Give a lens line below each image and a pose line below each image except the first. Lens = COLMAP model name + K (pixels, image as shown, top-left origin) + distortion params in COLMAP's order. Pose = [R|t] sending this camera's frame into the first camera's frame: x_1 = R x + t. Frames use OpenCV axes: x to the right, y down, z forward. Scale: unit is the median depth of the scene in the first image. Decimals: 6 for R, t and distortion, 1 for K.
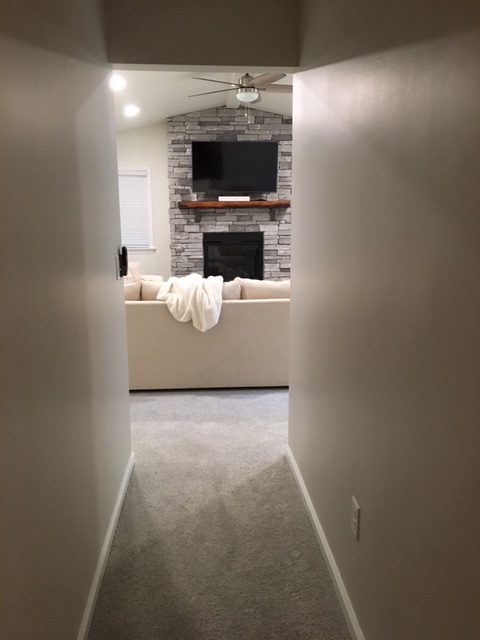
lens RADIAL K [[536.3, 0, 240.0], [0, 536.3, 320.0], [0, 0, 1]] dist [0.002255, 0.002799]
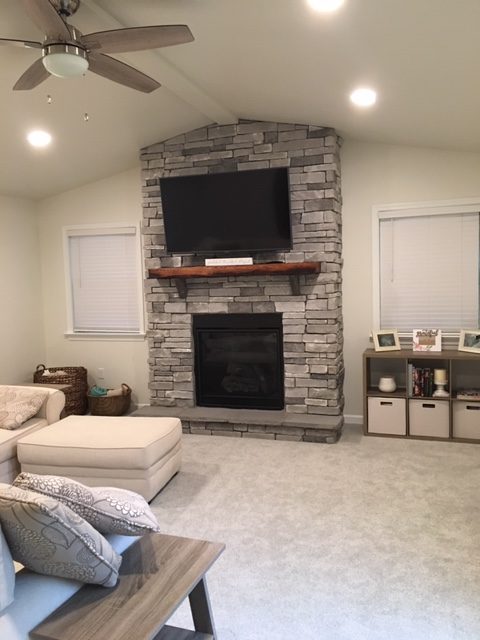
lens RADIAL K [[536.3, 0, 240.0], [0, 536.3, 320.0], [0, 0, 1]] dist [0.002255, 0.002799]
pose [[0.918651, 0.011477, -0.394903, 0.245742], [-0.057874, 0.992704, -0.105779, -0.089854], [0.390807, 0.120029, 0.912613, 0.427508]]
